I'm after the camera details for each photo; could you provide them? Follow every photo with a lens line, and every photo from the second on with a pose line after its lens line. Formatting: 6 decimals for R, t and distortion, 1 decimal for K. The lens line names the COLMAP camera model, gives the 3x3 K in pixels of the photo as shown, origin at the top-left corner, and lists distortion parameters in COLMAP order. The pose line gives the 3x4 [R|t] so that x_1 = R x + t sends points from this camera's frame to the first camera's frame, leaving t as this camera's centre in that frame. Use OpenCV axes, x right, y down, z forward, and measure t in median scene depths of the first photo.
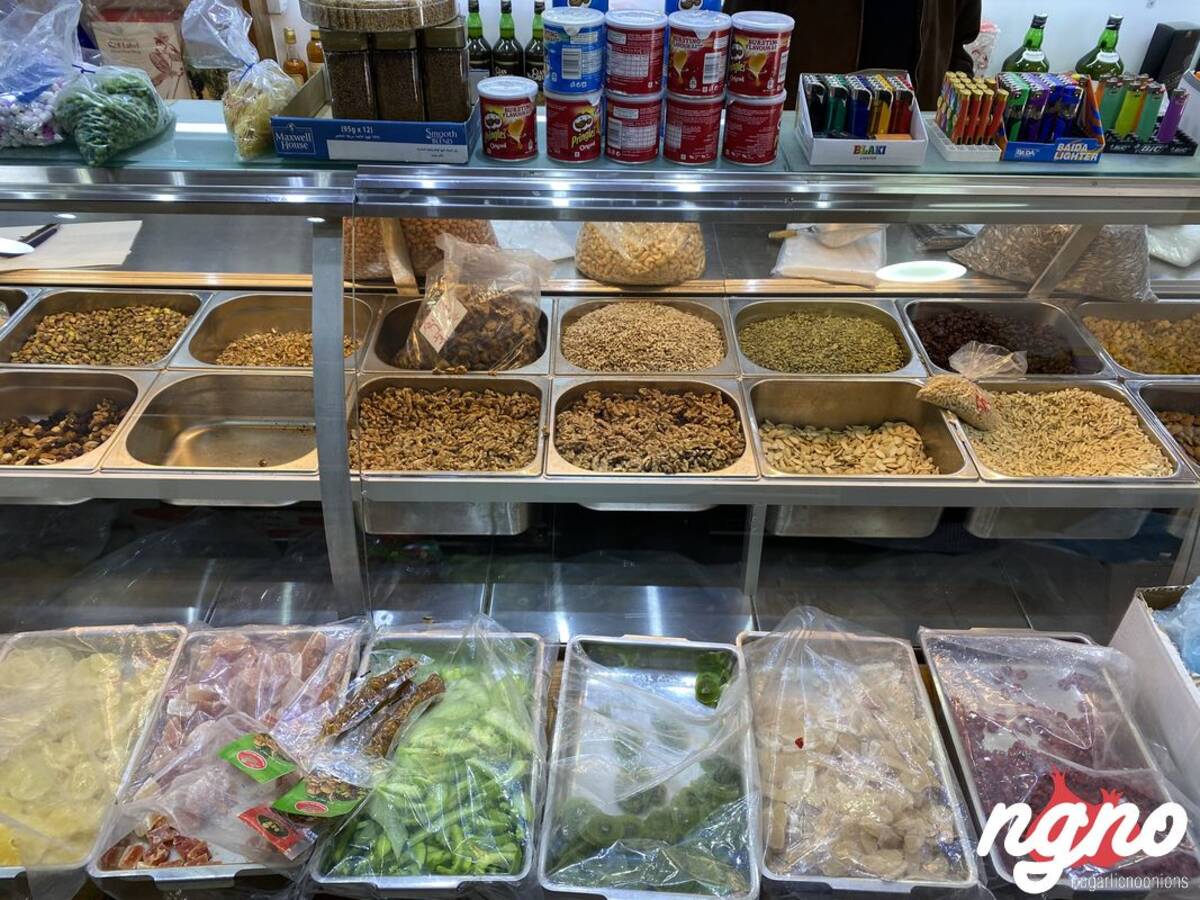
lens RADIAL K [[908.7, 0, 600.0], [0, 908.7, 450.0], [0, 0, 1]] dist [0.019997, -0.015488]
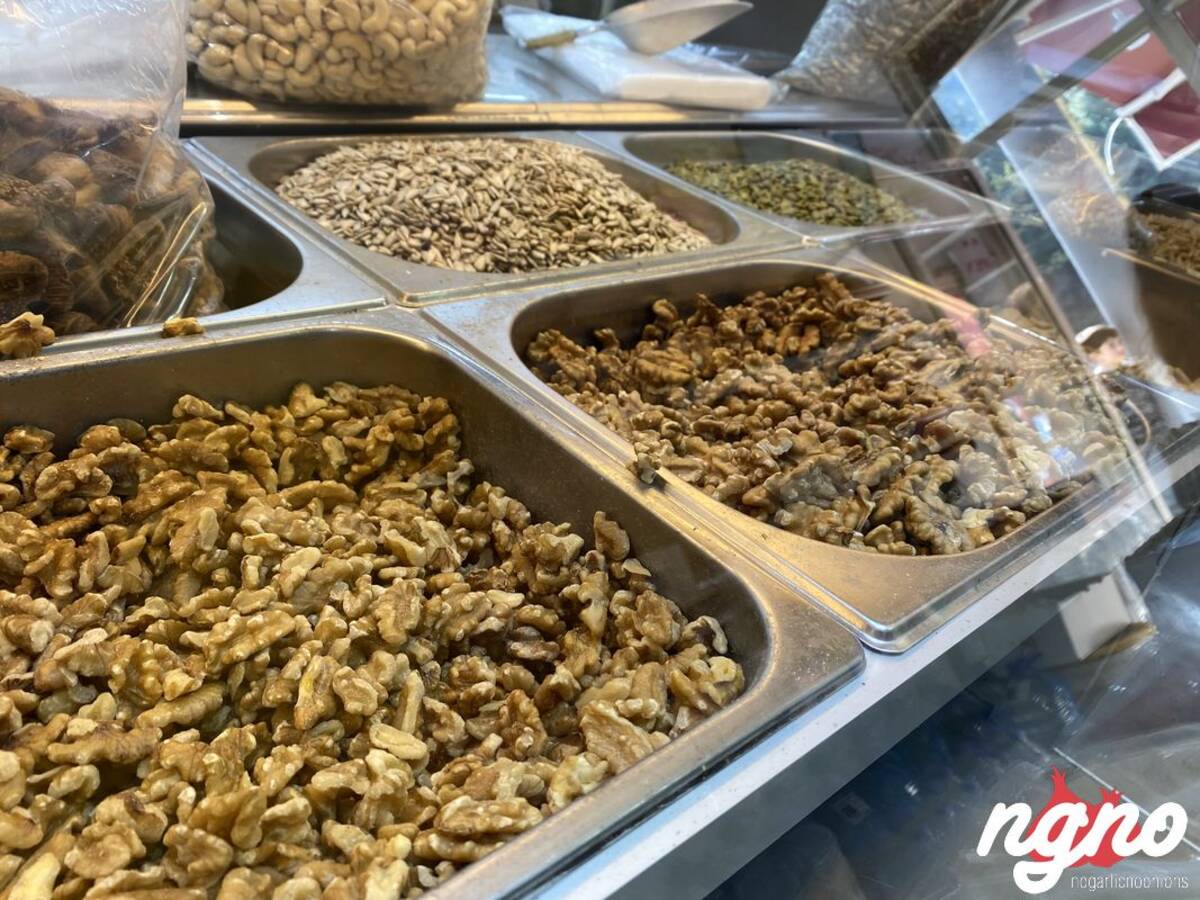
lens RADIAL K [[908.7, 0, 600.0], [0, 908.7, 450.0], [0, 0, 1]] dist [0.019997, -0.015488]
pose [[0.740557, -0.235901, 0.629227, -0.194489], [0.268808, 0.962172, 0.044356, -0.035815], [-0.615888, 0.136293, 0.775955, 0.757439]]
